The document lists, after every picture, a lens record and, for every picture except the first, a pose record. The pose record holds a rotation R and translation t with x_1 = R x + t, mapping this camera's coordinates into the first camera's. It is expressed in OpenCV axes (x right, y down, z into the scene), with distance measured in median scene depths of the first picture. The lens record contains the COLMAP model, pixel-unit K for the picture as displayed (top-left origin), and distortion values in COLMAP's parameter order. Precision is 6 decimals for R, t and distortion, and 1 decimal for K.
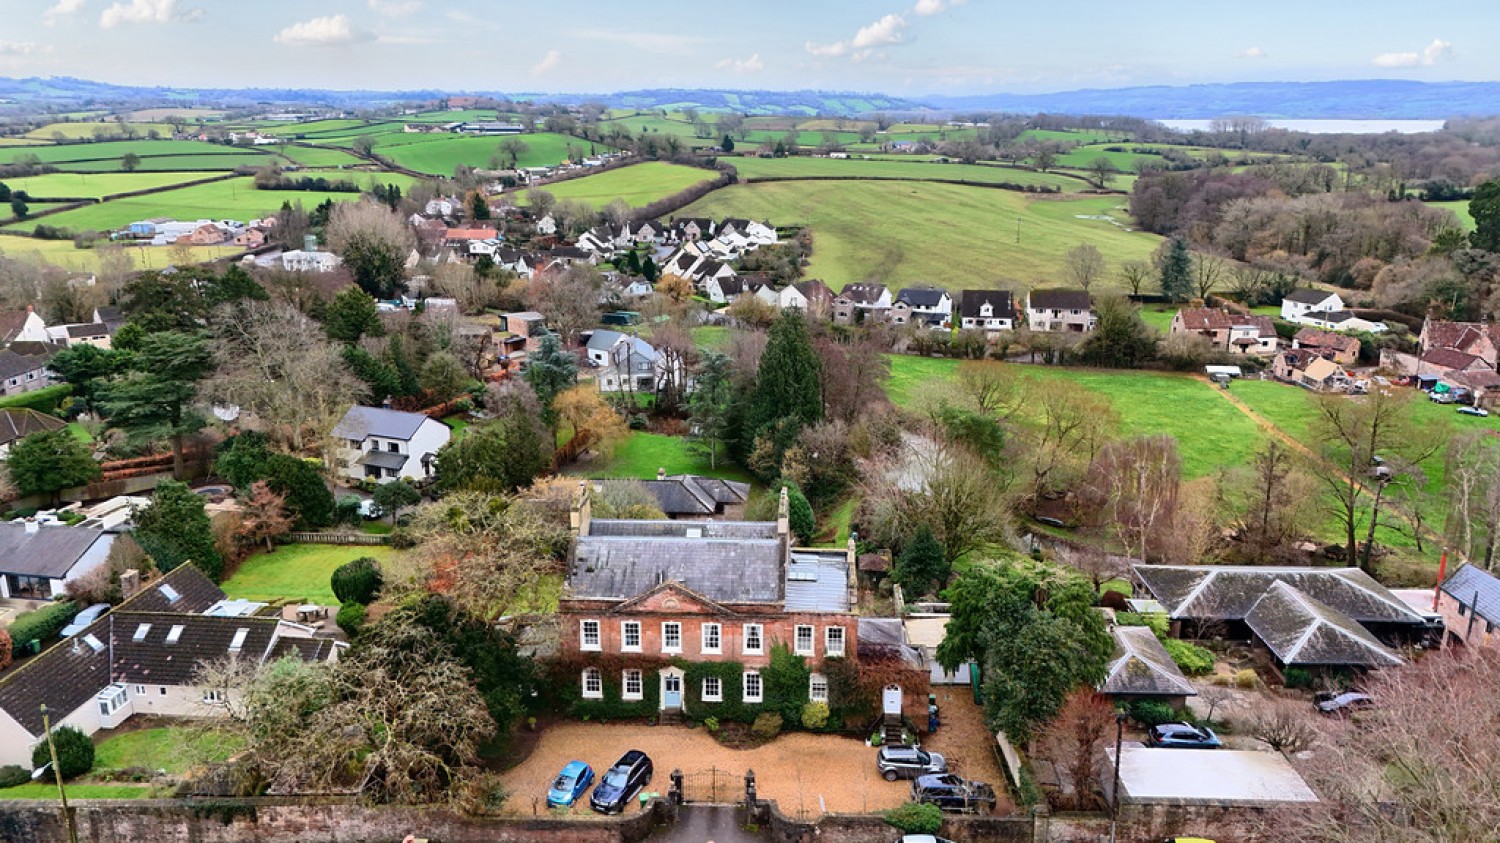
lens RADIAL K [[1091.8, 0, 747.0], [0, 1091.8, 422.7], [0, 0, 1]] dist [0.079968, -0.072109]
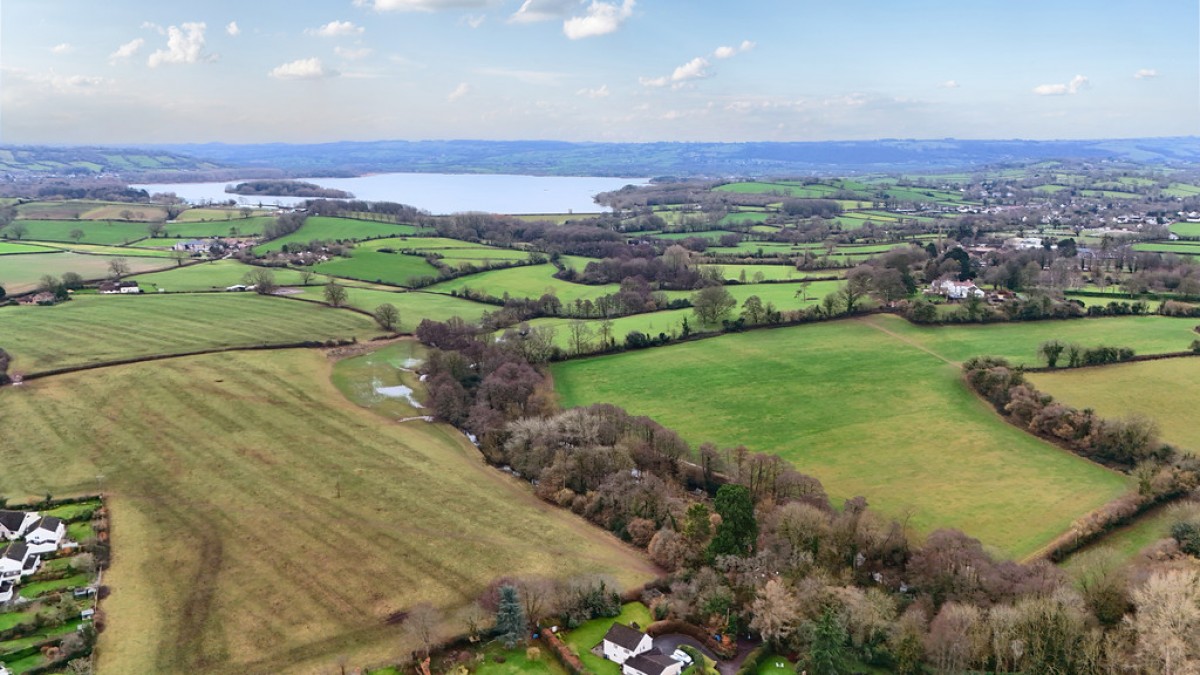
lens RADIAL K [[873.4, 0, 601.1], [0, 873.4, 338.4], [0, 0, 1]] dist [0.079968, -0.072109]
pose [[0.845402, -0.116064, 0.521369, 0.175430], [0.150890, 0.988243, -0.024672, -1.140676], [-0.512375, 0.099527, 0.852975, 0.663773]]
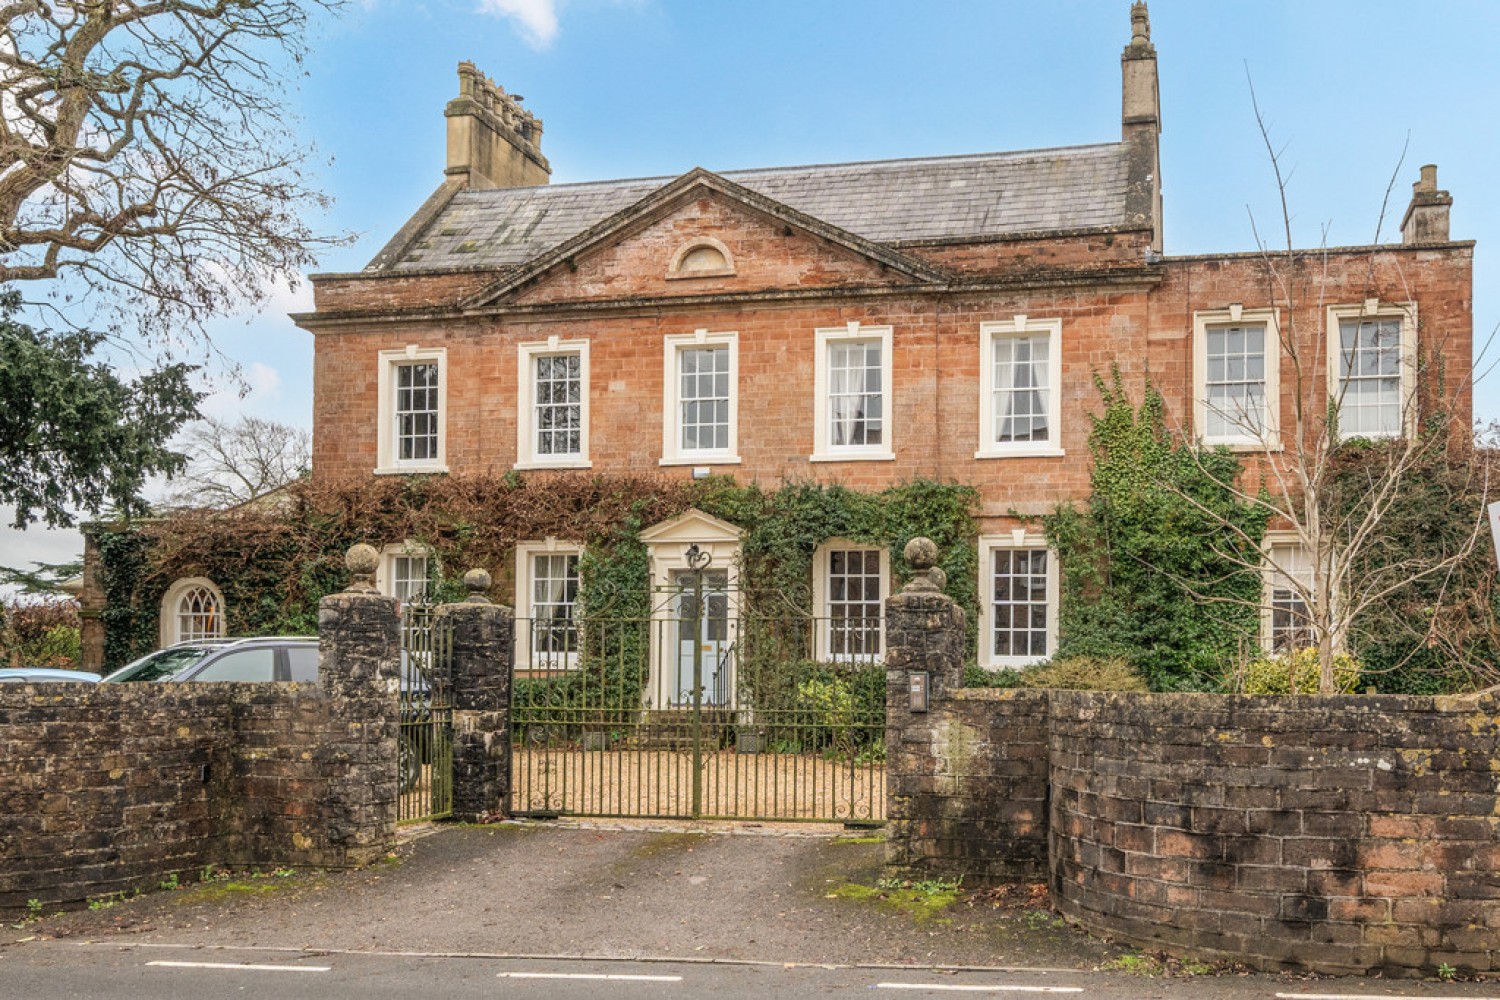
lens RADIAL K [[1232.8, 0, 935.0], [0, 1232.8, 656.9], [0, 0, 1]] dist [-0.028209, -0.002572]
pose [[0.992839, 0.007001, -0.119256, 0.017069], [-0.038571, 0.963601, -0.264547, 0.284934], [0.113063, 0.267253, 0.956971, 0.653328]]
